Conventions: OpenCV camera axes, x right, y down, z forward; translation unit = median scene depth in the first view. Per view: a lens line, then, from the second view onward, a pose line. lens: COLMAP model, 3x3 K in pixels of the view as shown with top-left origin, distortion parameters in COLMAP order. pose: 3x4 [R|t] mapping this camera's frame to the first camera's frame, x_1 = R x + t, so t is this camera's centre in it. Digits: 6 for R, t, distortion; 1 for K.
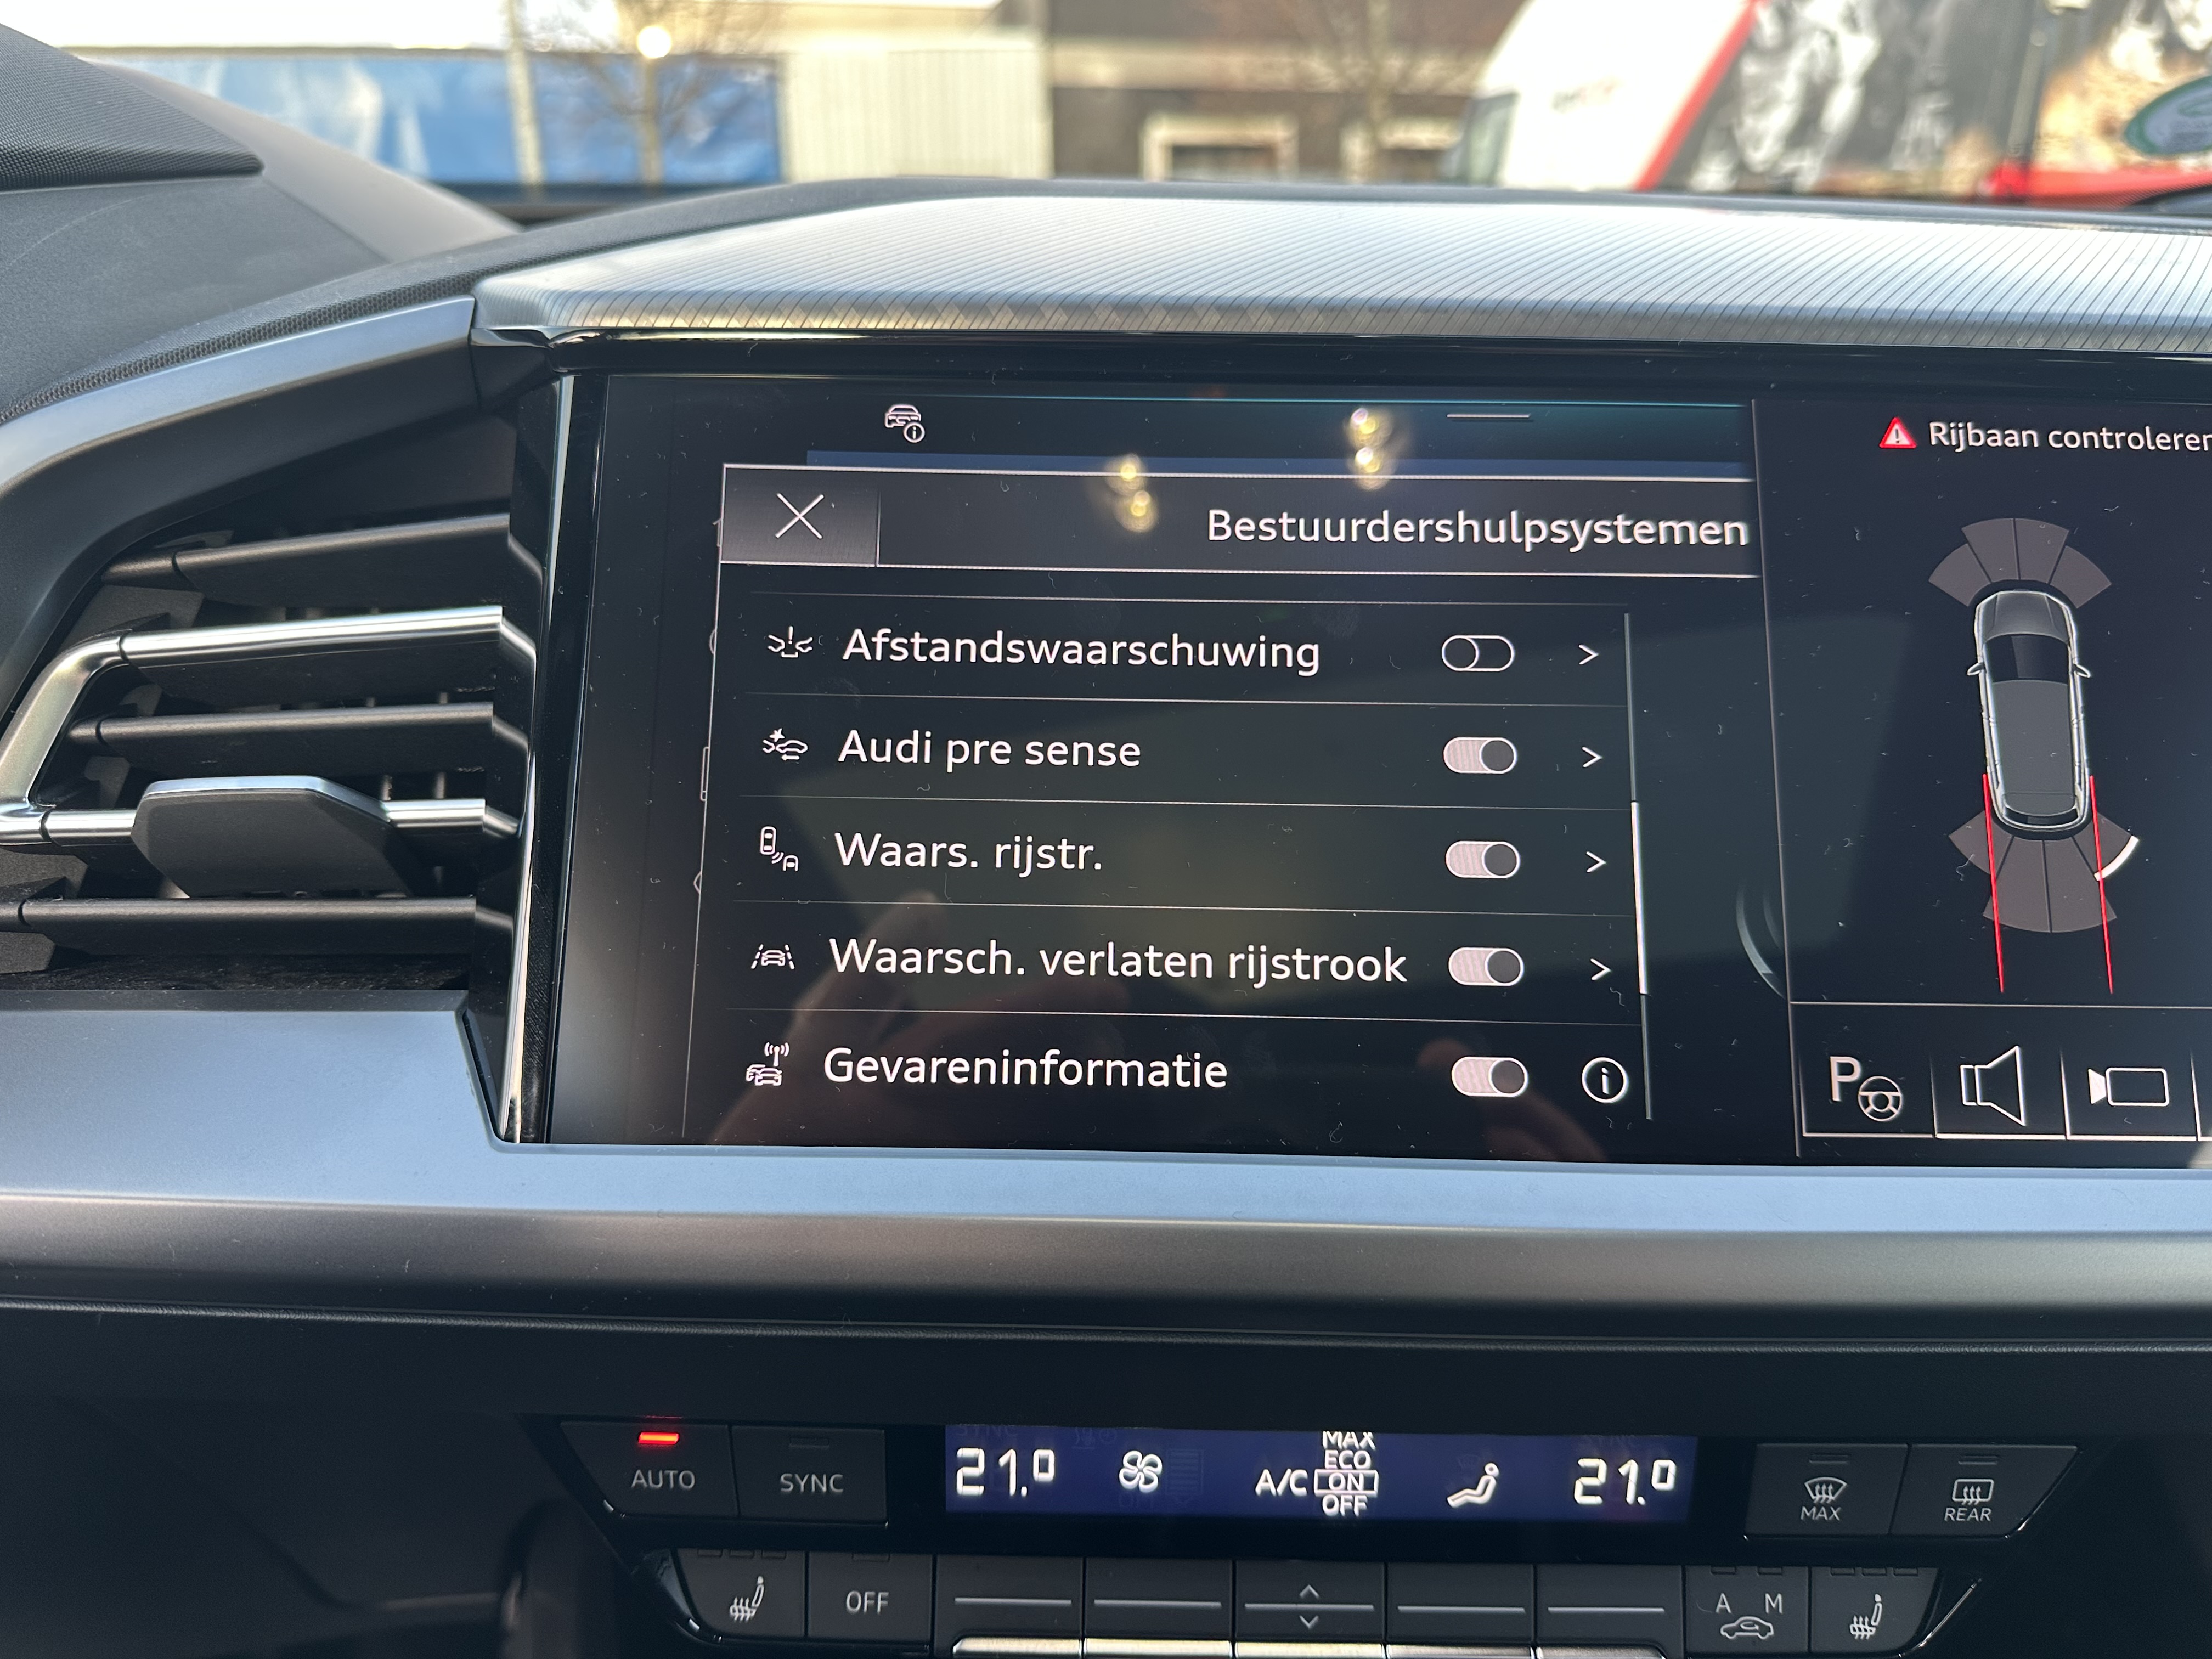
lens RADIAL K [[1622.0, 0, 1108.8], [0, 1622.0, 819.5], [0, 0, 1]] dist [0.033994, -0.037394]
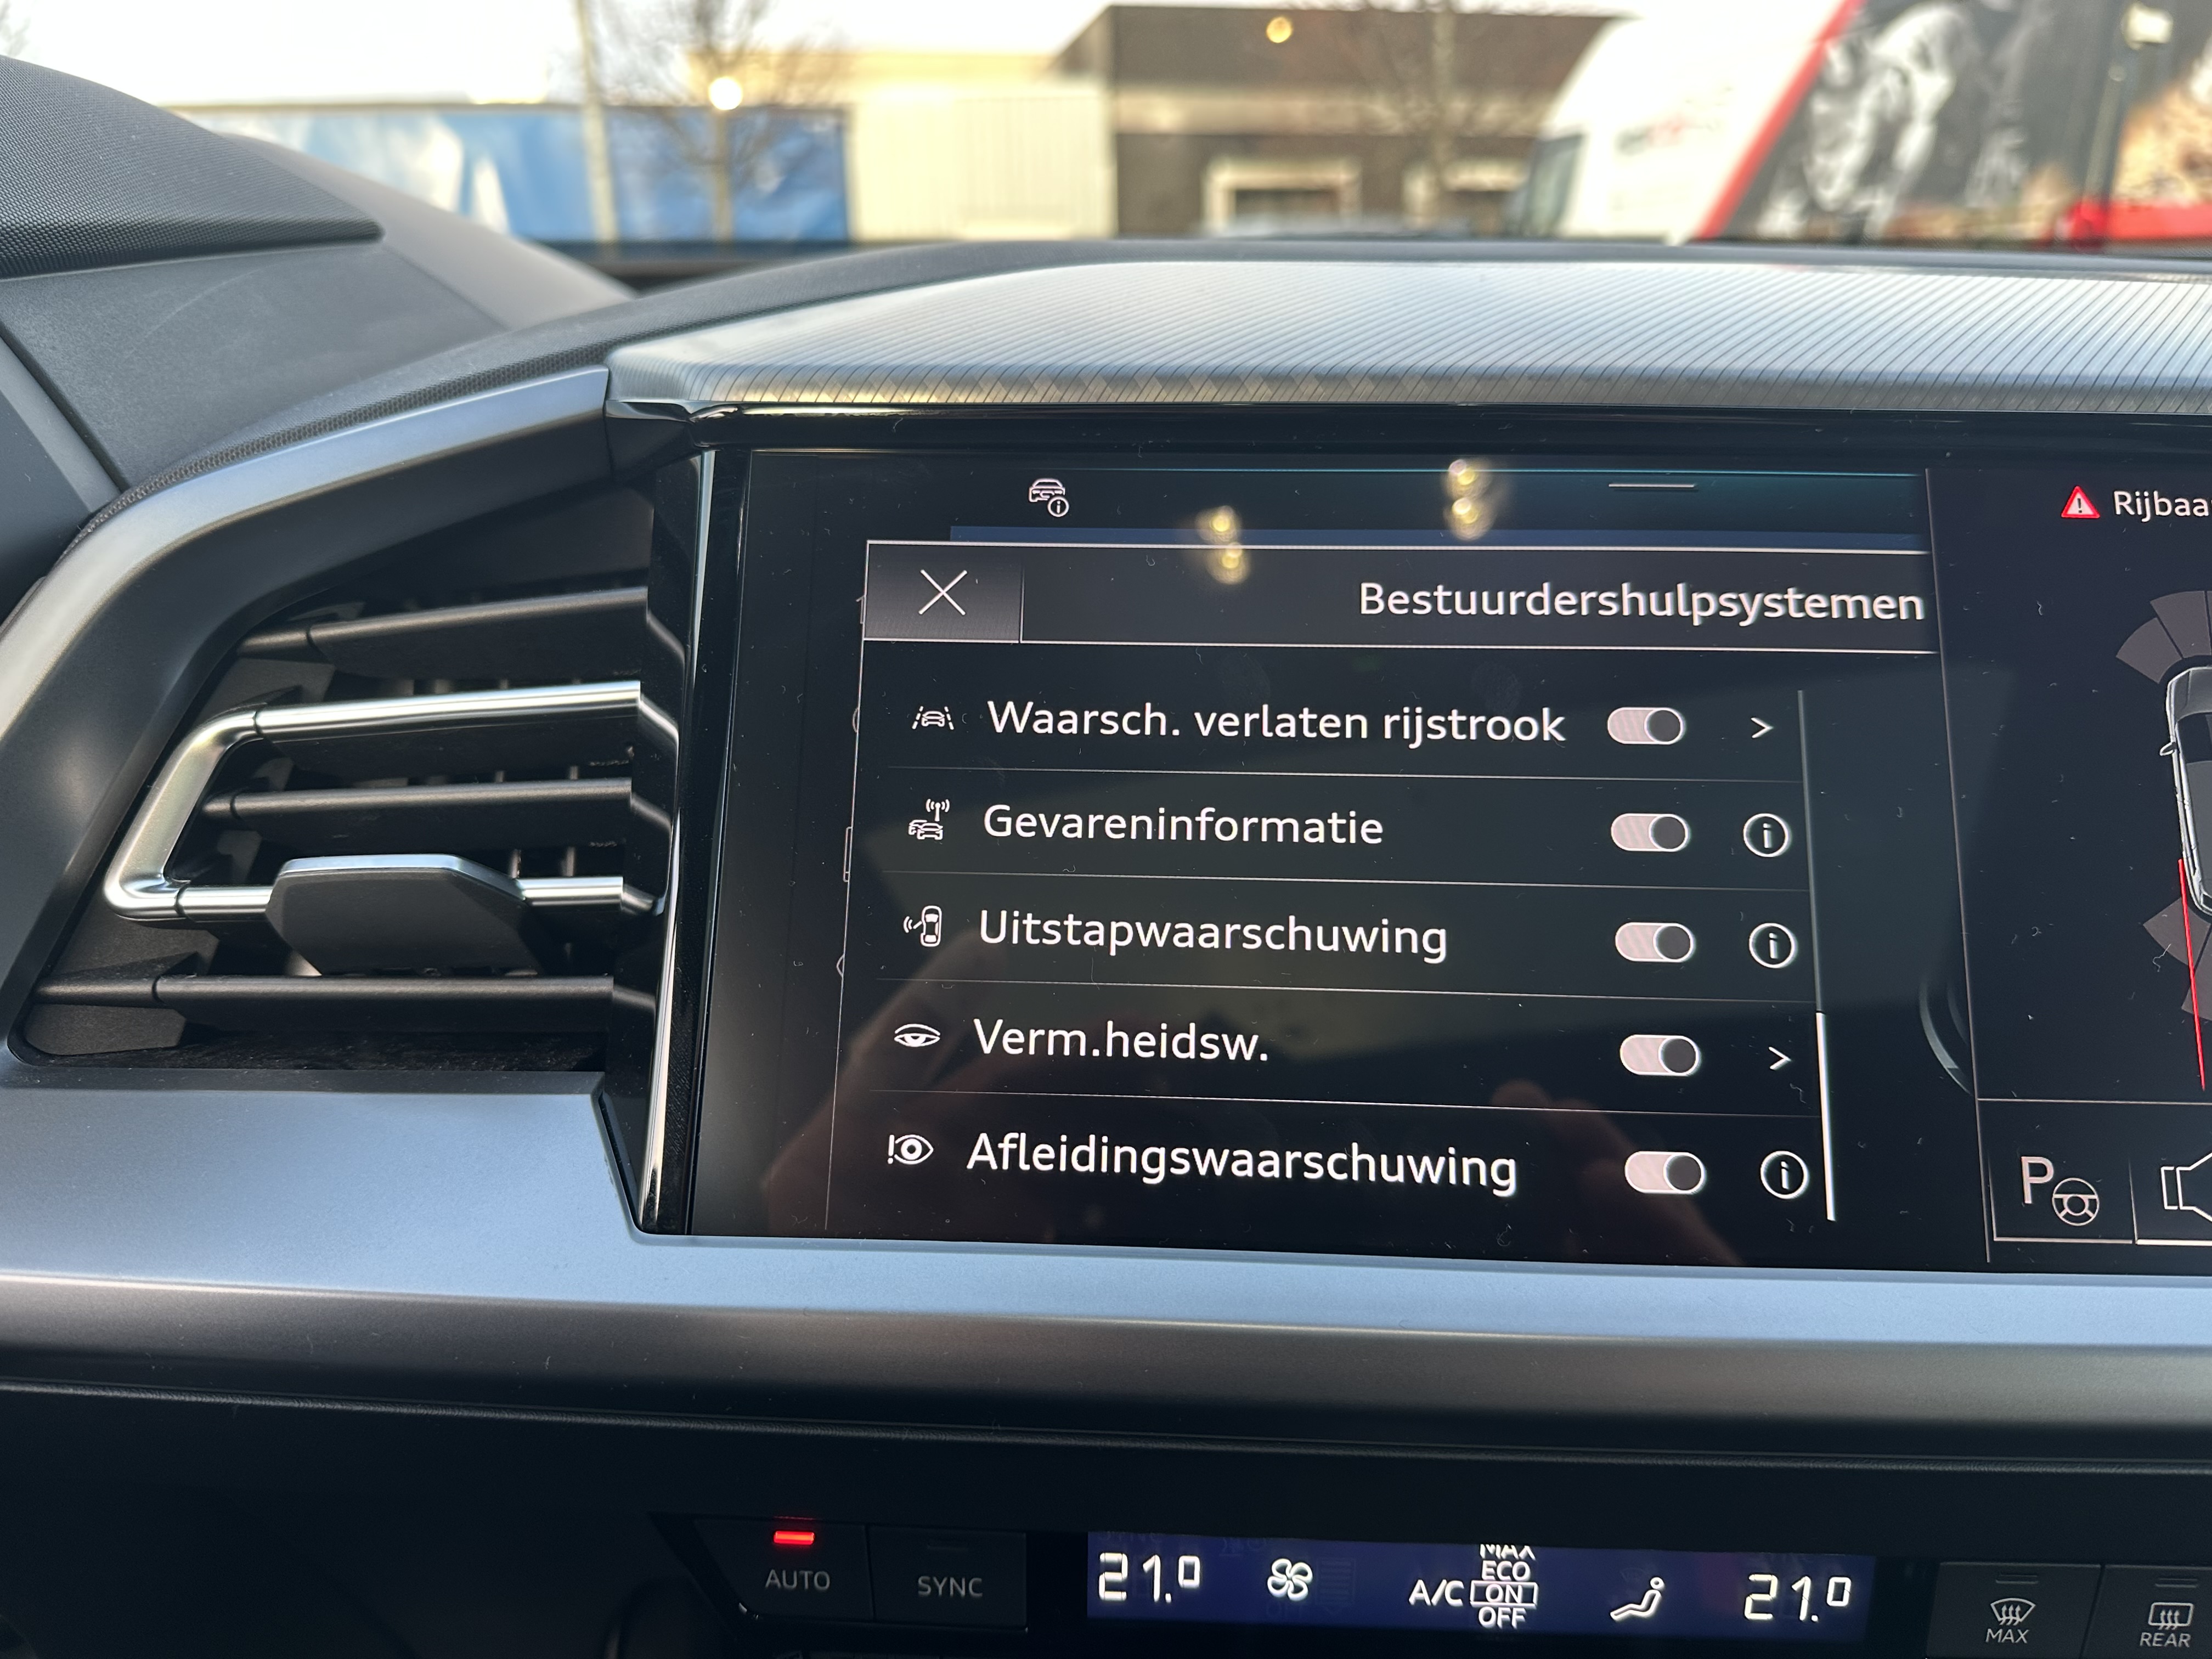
lens RADIAL K [[1622.0, 0, 1118.7], [0, 1622.0, 830.7], [0, 0, 1]] dist [0.033994, -0.037394]
pose [[0.999512, 0.002446, -0.031141, -0.051811], [-0.002986, 0.999846, -0.017304, -0.025093], [0.031094, 0.017388, 0.999365, 0.025798]]
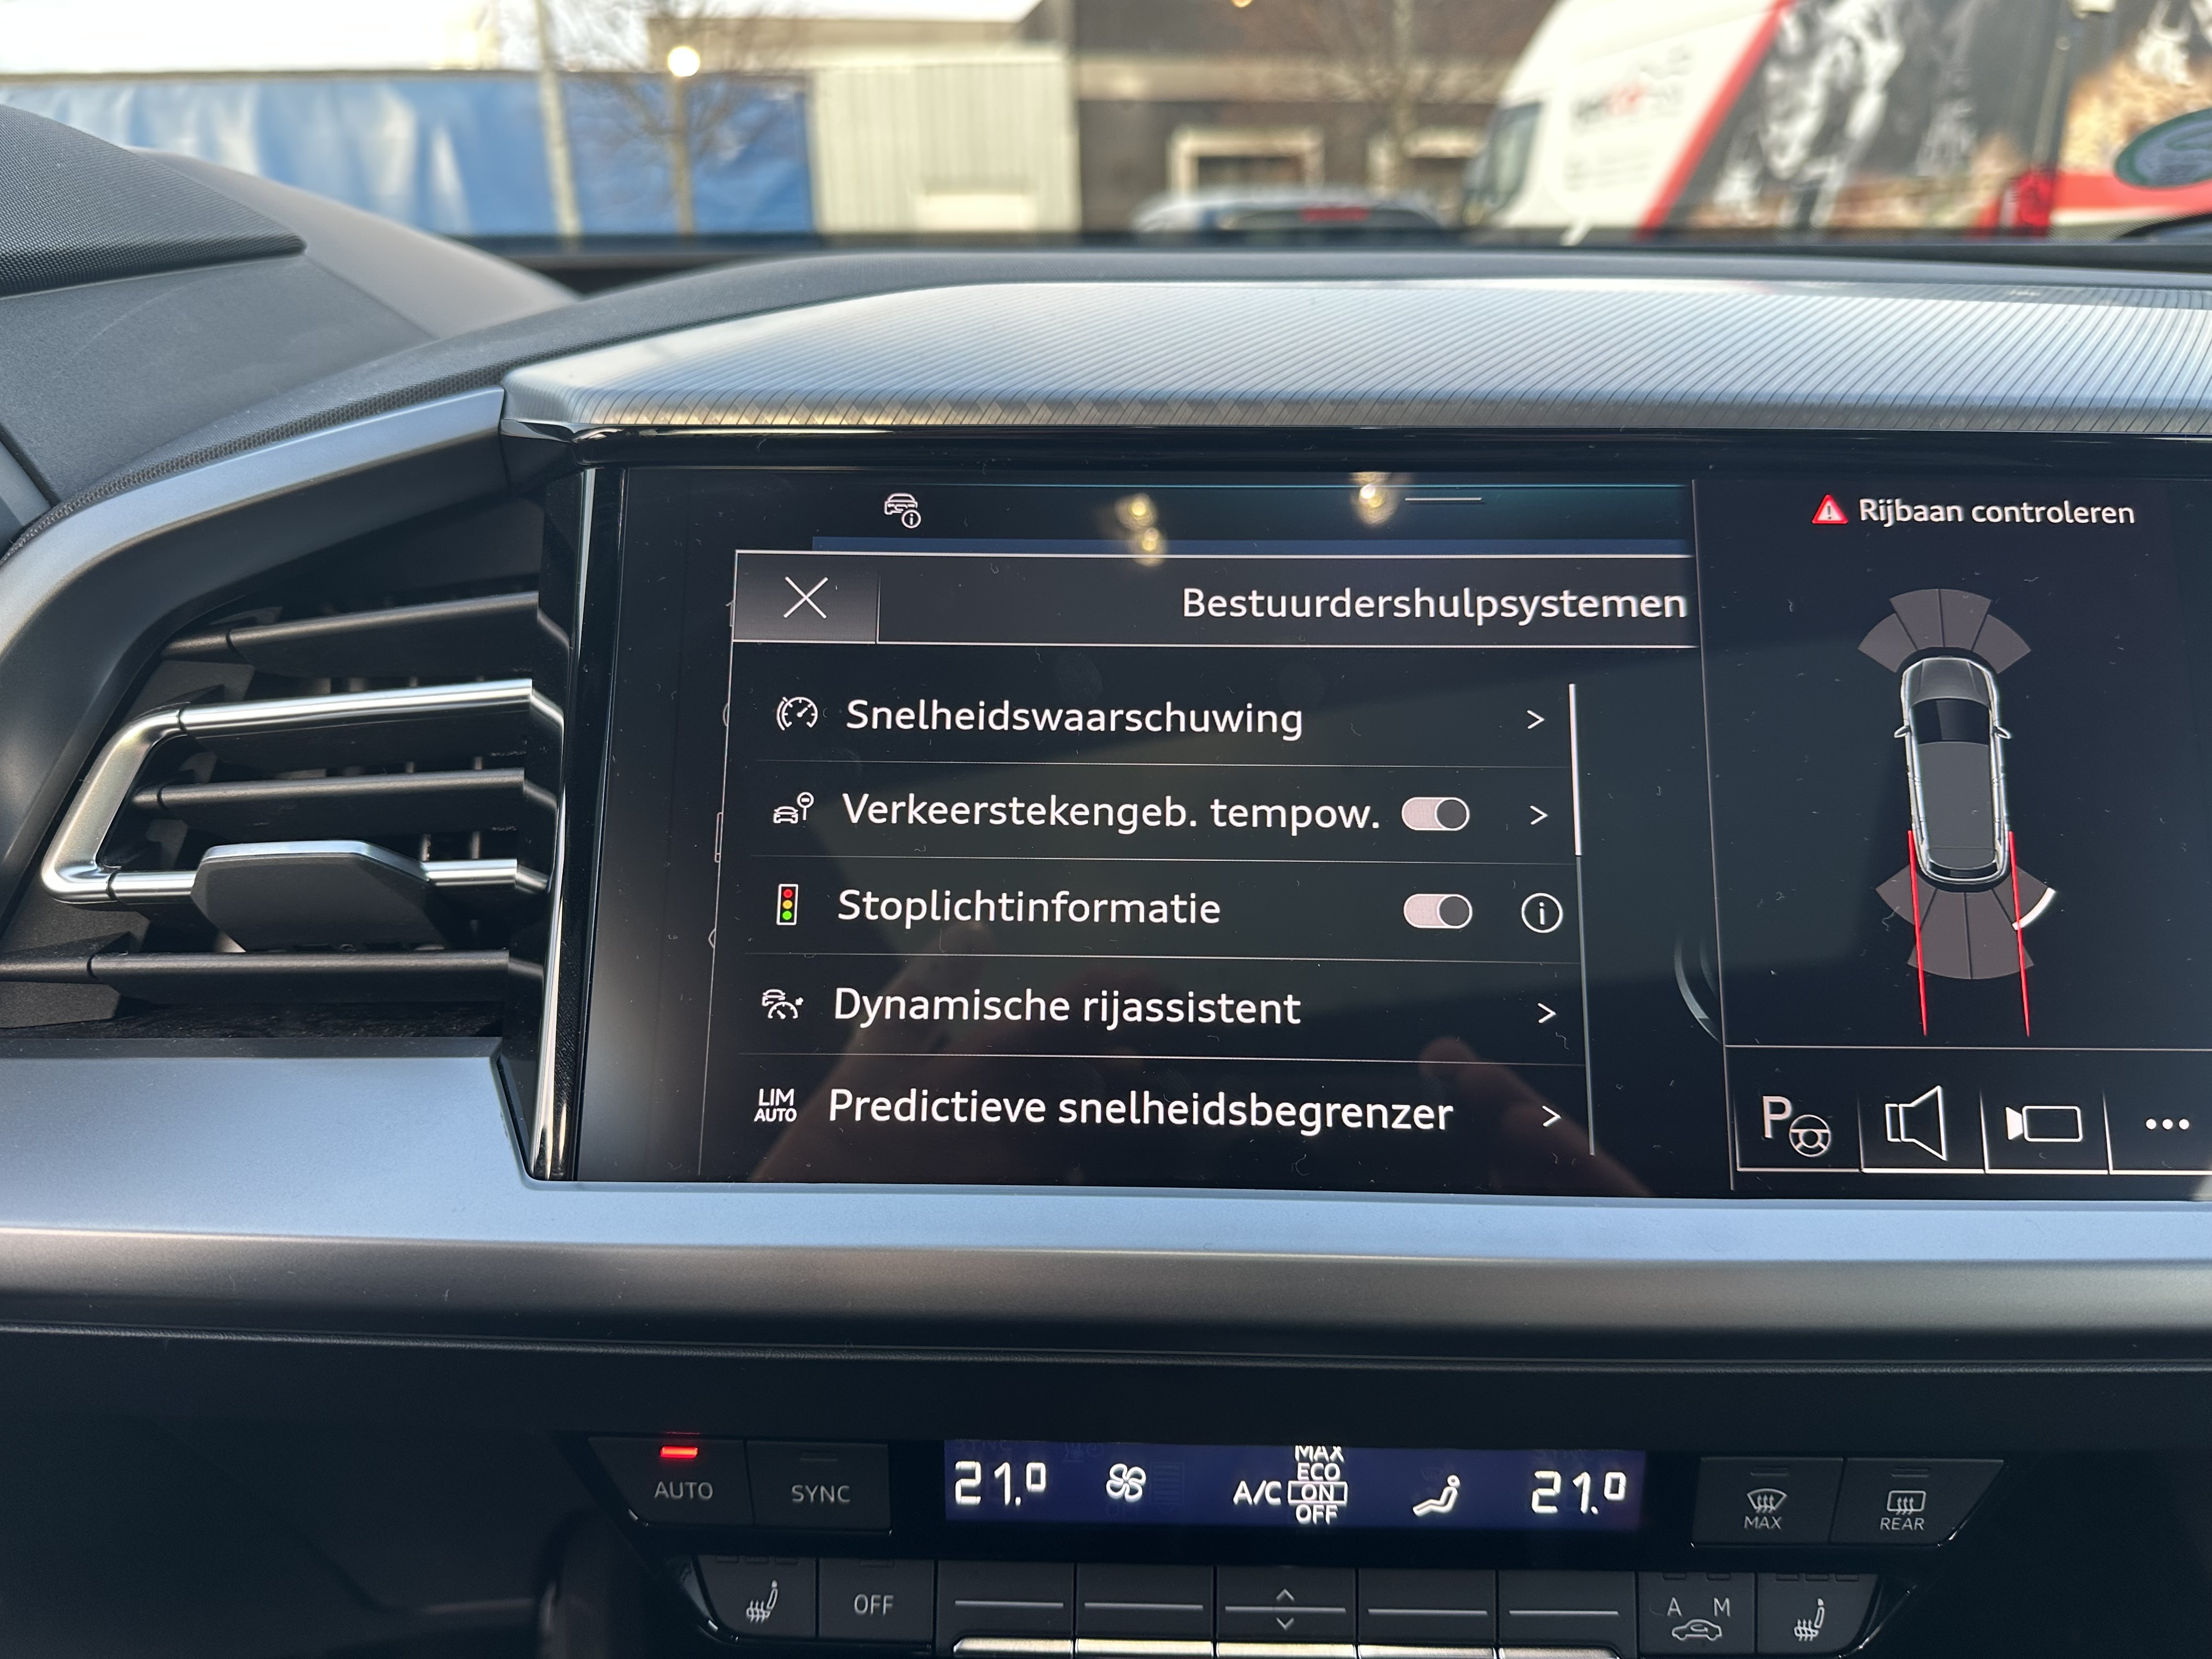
lens RADIAL K [[1622.0, 0, 1116.1], [0, 1622.0, 824.8], [0, 0, 1]] dist [0.033994, -0.037394]
pose [[0.999878, -0.006190, -0.014307, 0.030697], [0.006149, 0.999977, -0.002879, -0.030699], [0.014324, 0.002791, 0.999894, -0.075051]]
